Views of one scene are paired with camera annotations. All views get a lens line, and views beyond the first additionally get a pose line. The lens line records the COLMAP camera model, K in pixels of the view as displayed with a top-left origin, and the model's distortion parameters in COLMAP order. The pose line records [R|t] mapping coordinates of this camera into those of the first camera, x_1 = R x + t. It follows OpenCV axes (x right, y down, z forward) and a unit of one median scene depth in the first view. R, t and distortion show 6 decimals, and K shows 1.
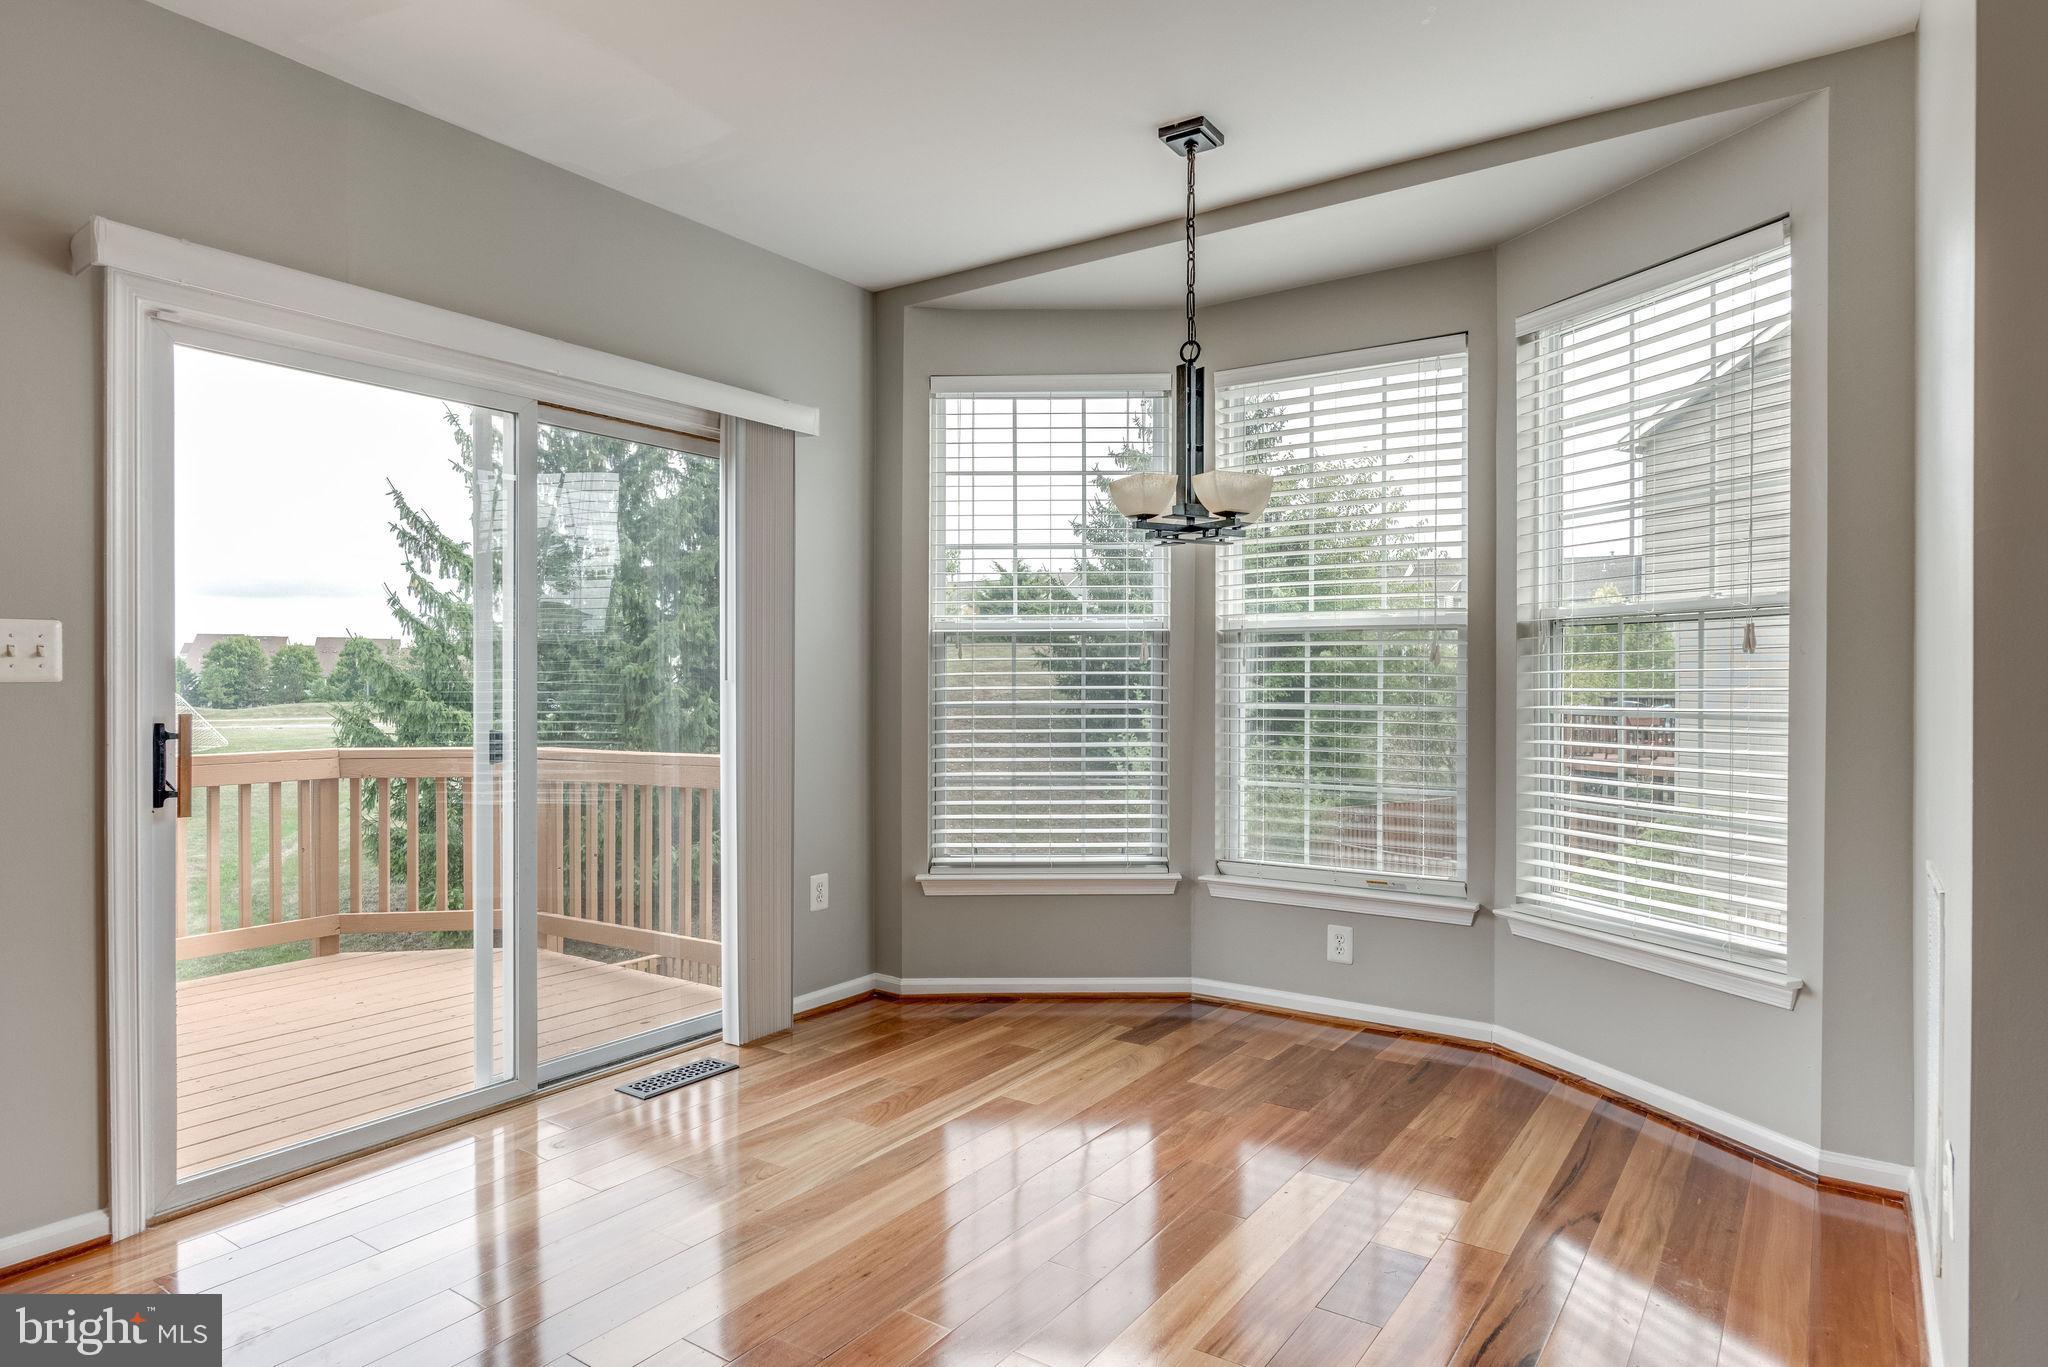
lens RADIAL K [[1168.3, 0, 1026.9], [0, 1168.3, 696.4], [0, 0, 1]] dist [0.004607, 0.000208]
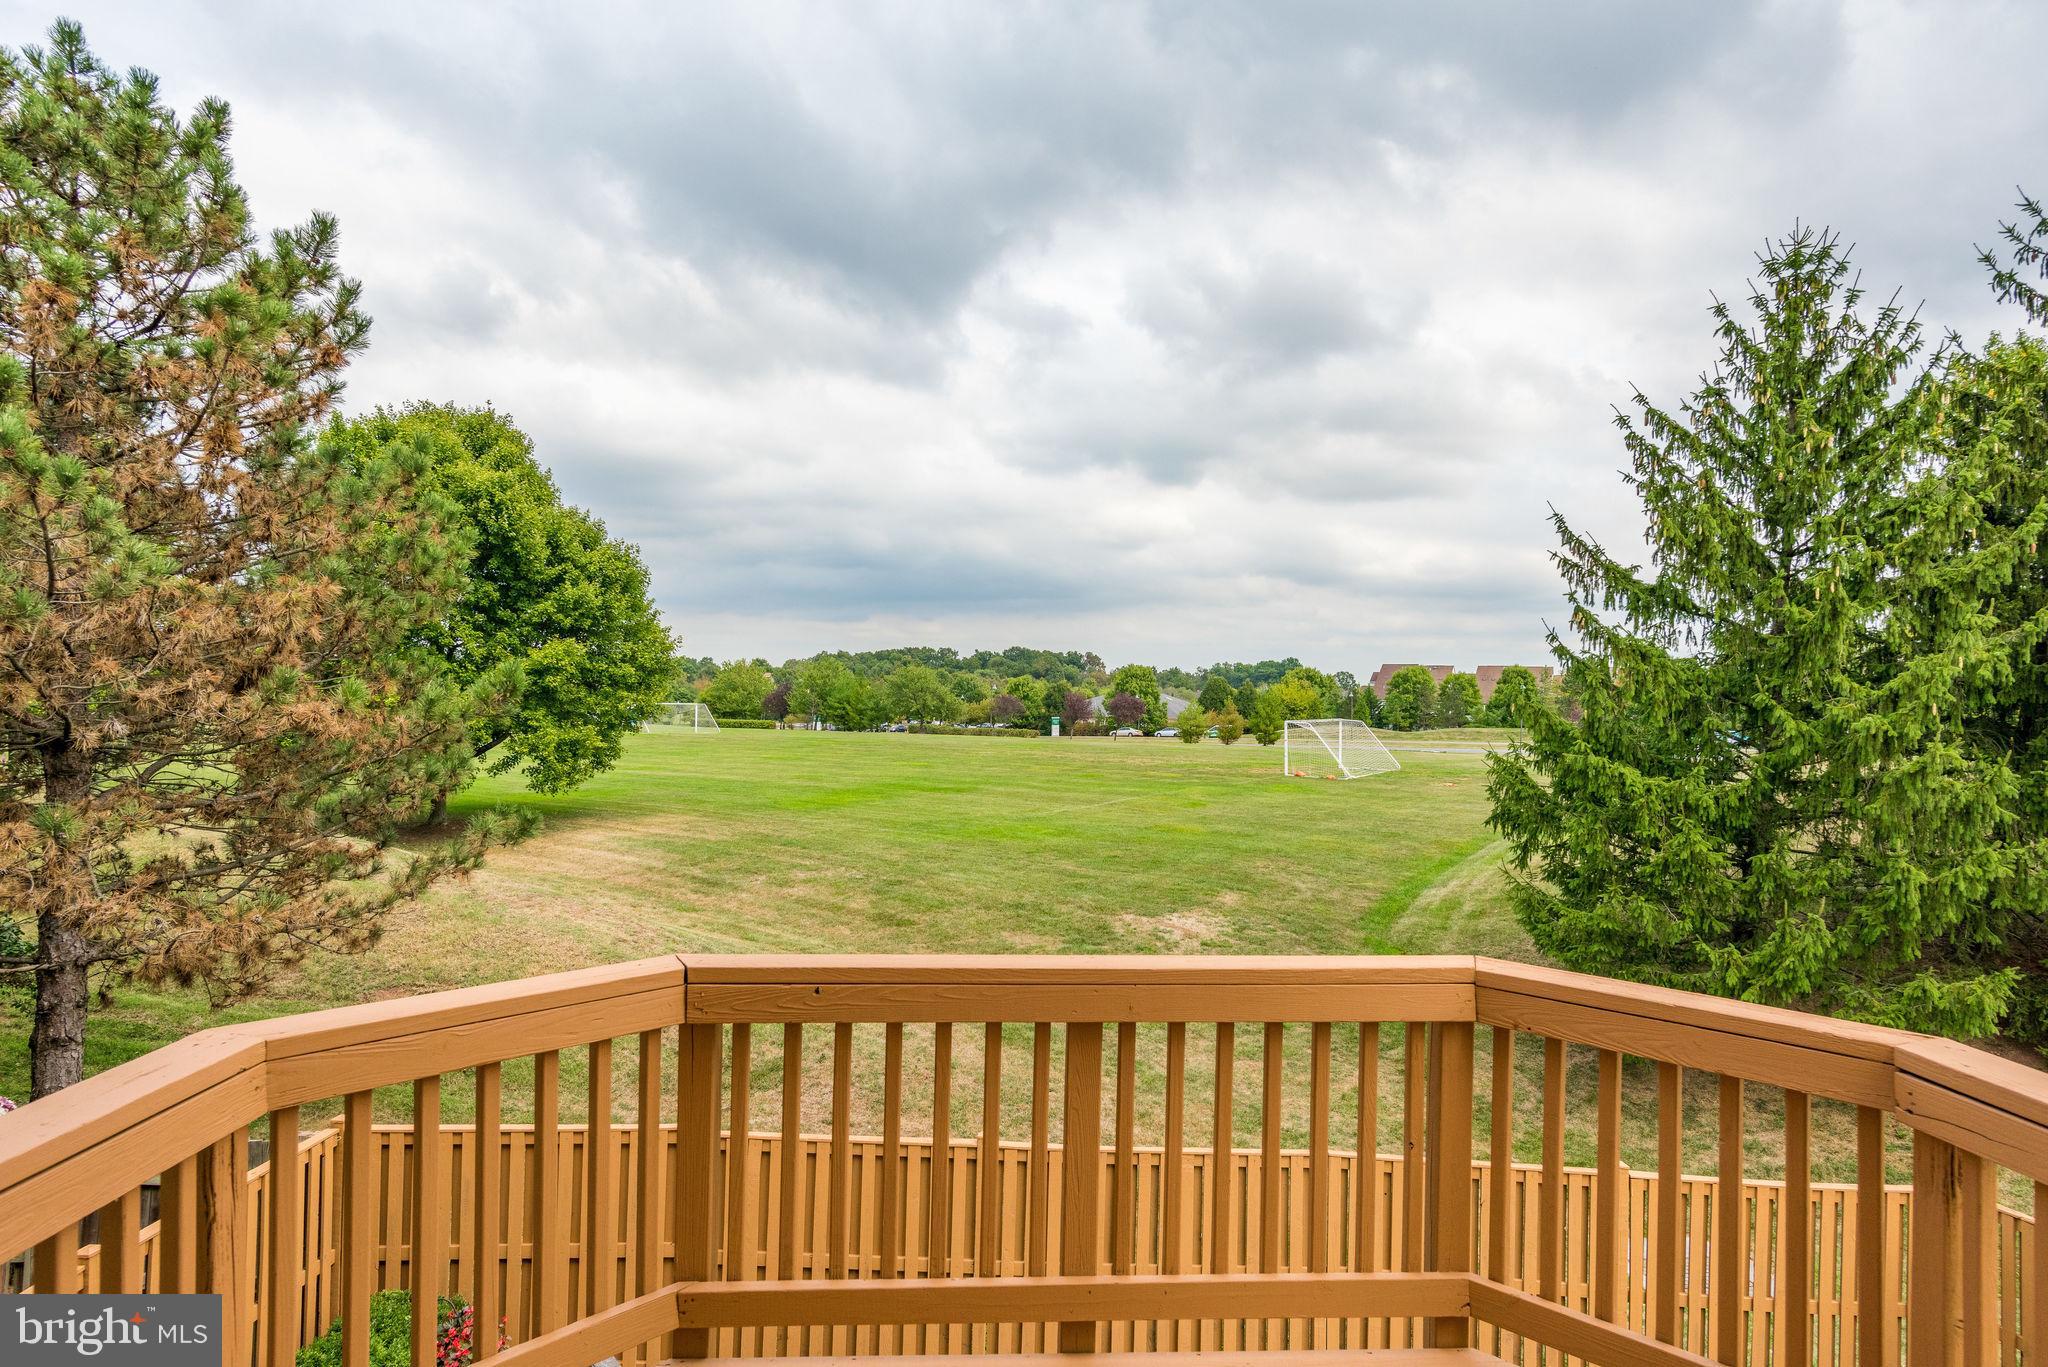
lens RADIAL K [[1166.2, 0, 1028.9], [0, 1166.2, 701.3], [0, 0, 1]] dist [0.001595, -0.000239]
pose [[0.611456, 0.012306, -0.791183, -0.390650], [-0.025592, 0.999664, -0.004229, -0.091154], [0.790864, 0.022834, 0.611565, 0.679798]]
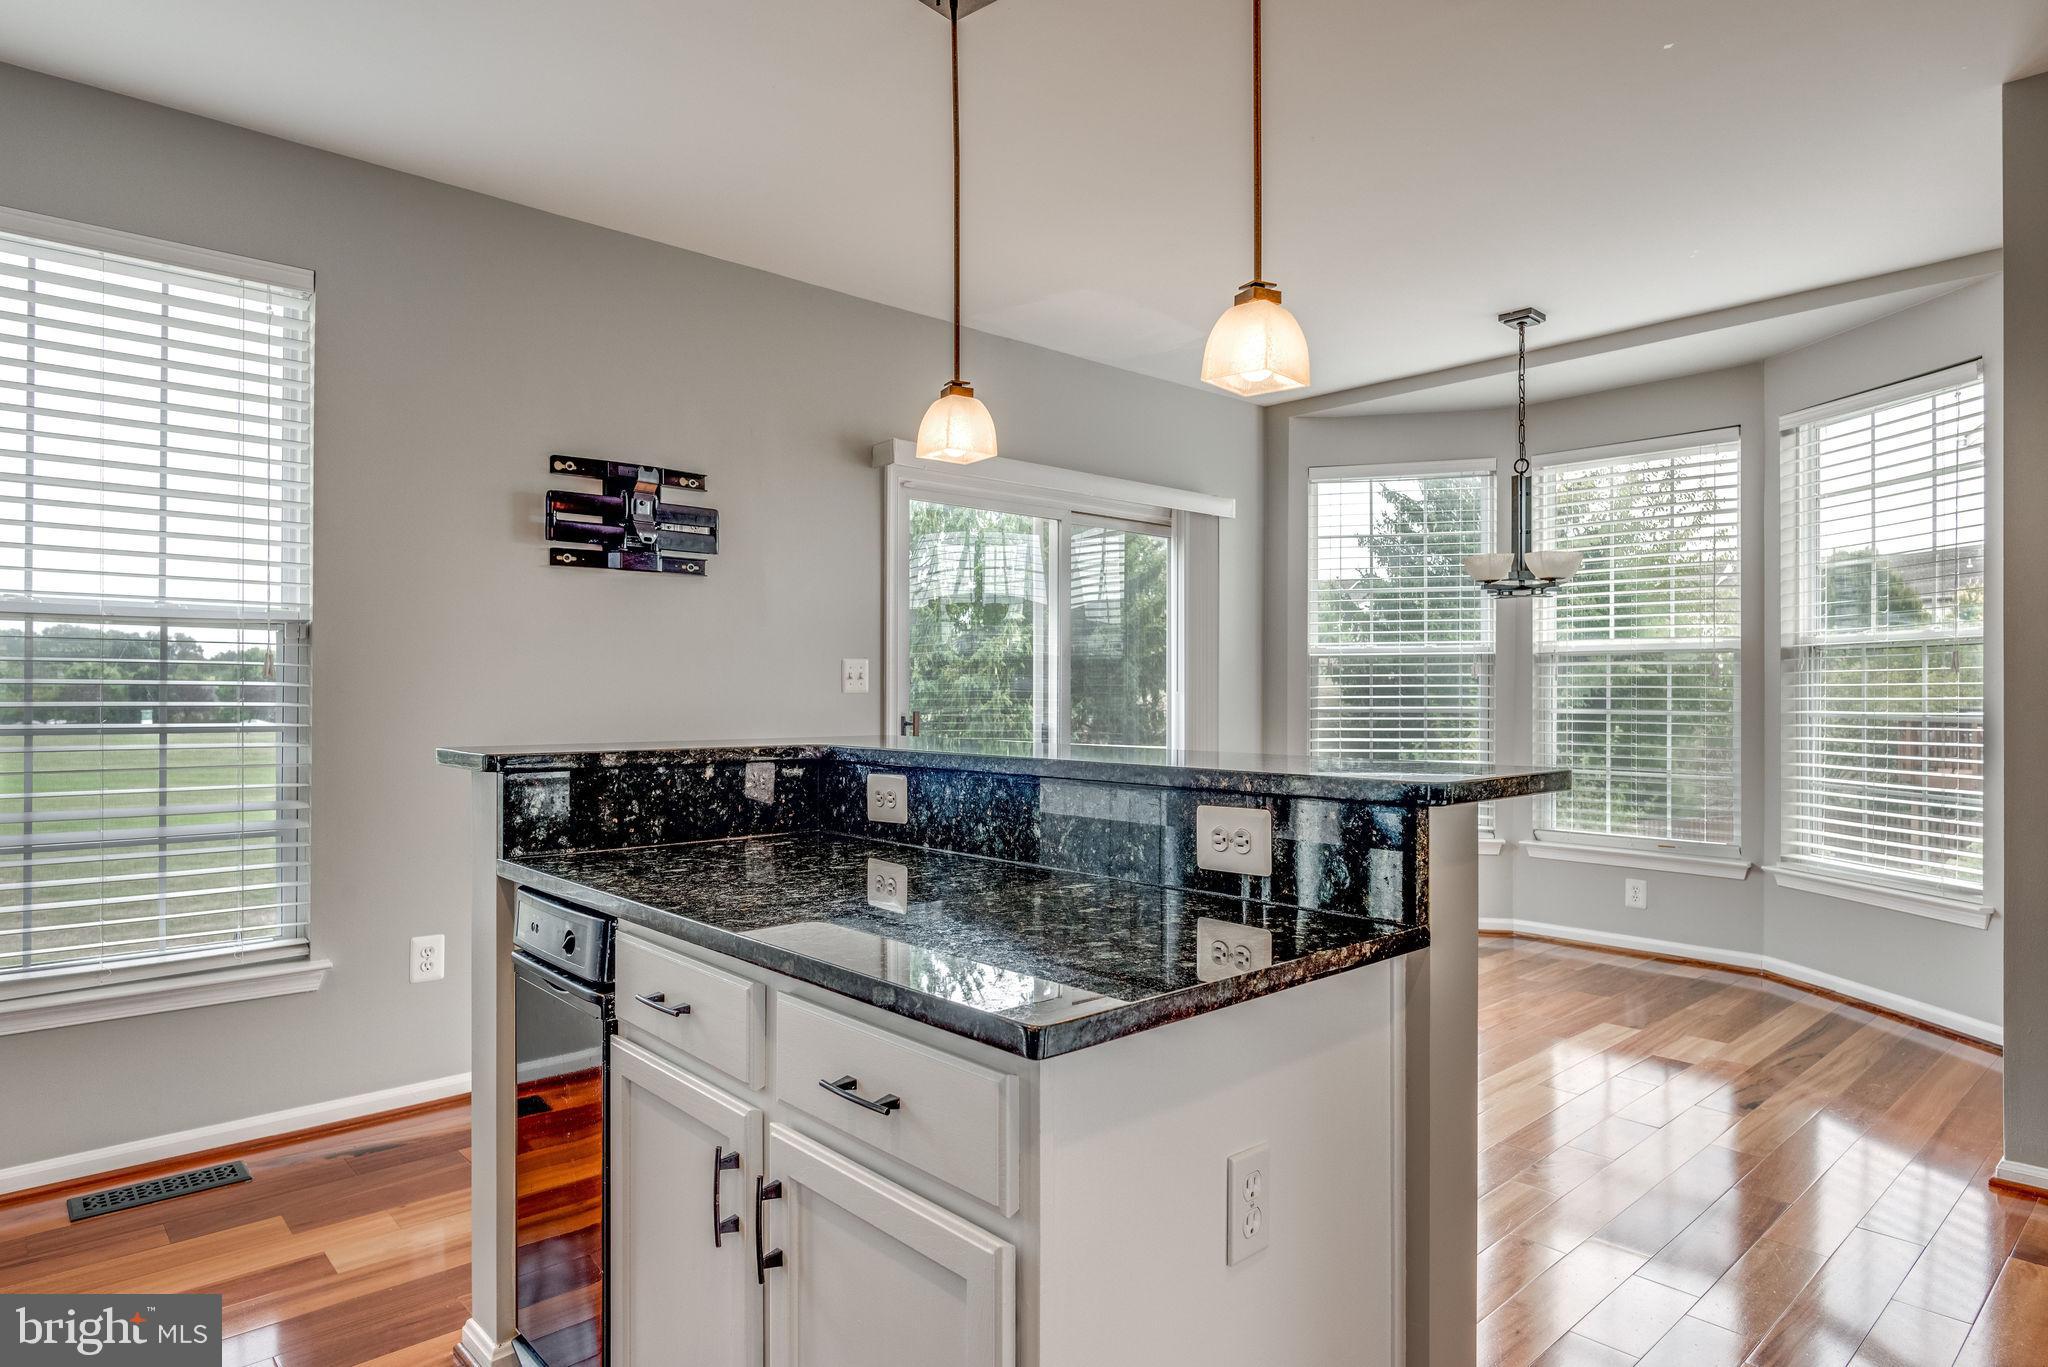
lens RADIAL K [[1168.3, 0, 1038.7], [0, 1168.3, 695.0], [0, 0, 1]] dist [0.004607, 0.000208]
pose [[0.976134, 0.002119, -0.217157, -0.096171], [-0.004312, 0.999944, -0.009628, 0.005321], [0.217124, 0.010334, 0.976089, -0.406539]]
